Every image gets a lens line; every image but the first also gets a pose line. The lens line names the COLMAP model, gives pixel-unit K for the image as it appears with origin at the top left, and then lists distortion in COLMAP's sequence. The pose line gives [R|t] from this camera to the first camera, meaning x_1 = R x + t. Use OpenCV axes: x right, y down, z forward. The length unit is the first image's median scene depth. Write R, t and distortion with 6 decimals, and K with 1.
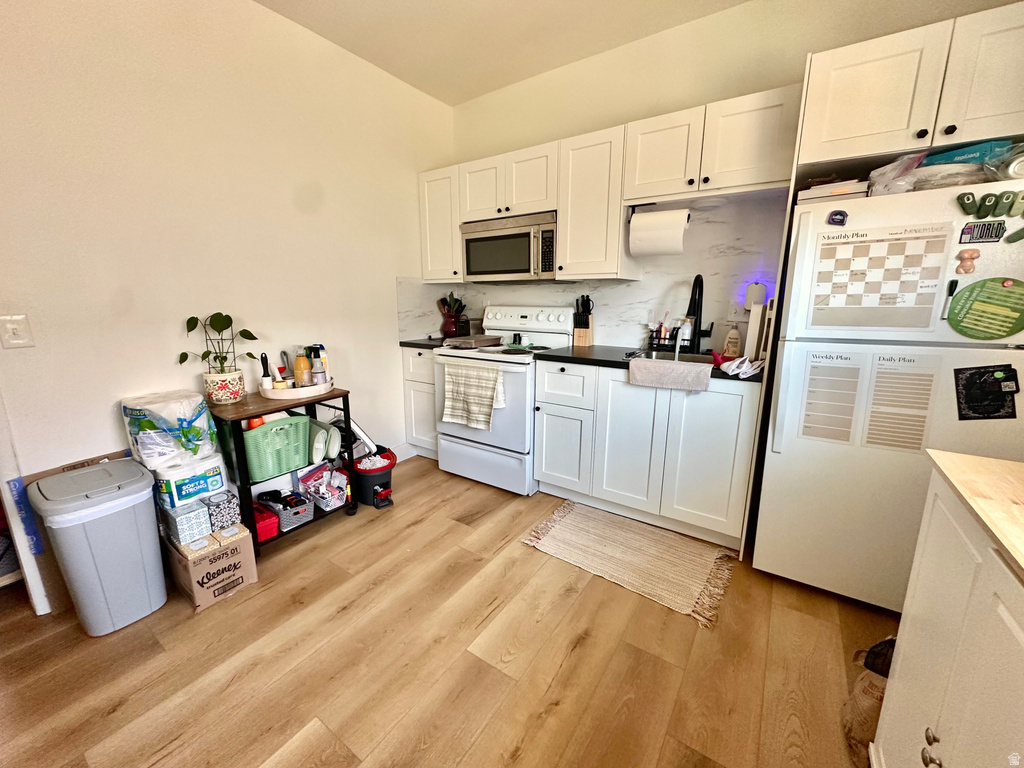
lens RADIAL K [[408.2, 0, 512.2], [0, 408.2, 387.8], [0, 0, 1]] dist [-0.005403, 0.001389]
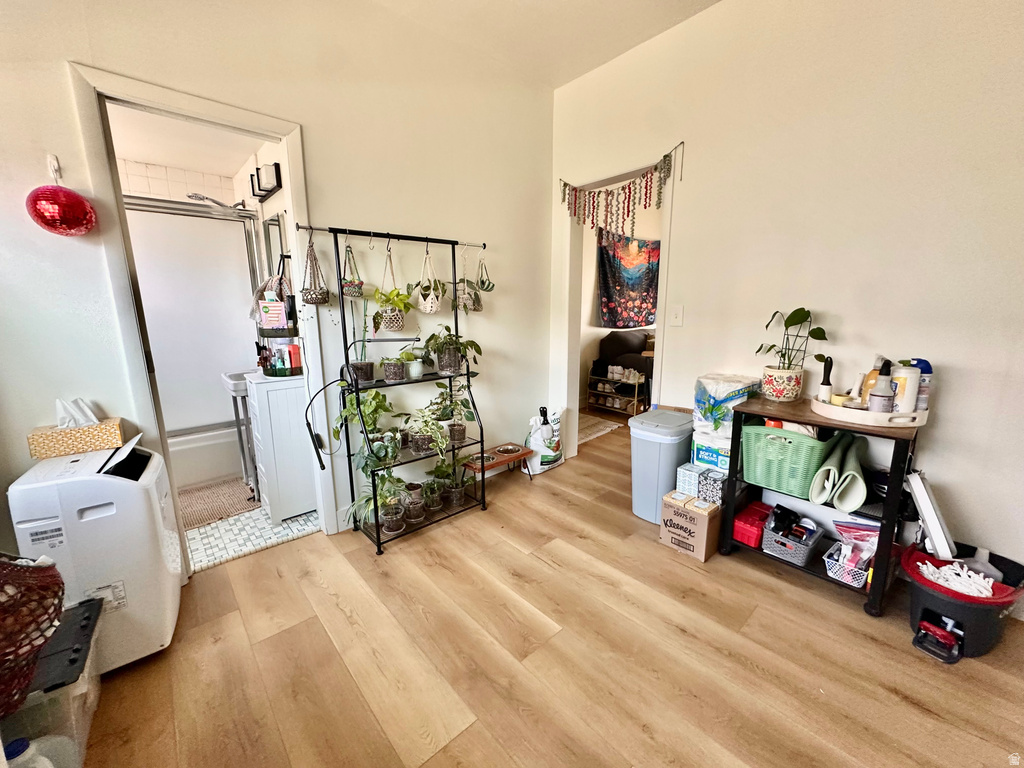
lens RADIAL K [[408.2, 0, 508.9], [0, 408.2, 384.8], [0, 0, 1]] dist [-0.005403, 0.001389]
pose [[-0.253503, 0.181891, -0.950080, 0.380015], [-0.203374, 0.950189, 0.236176, -0.096271], [0.945714, 0.253093, -0.203884, 0.573533]]
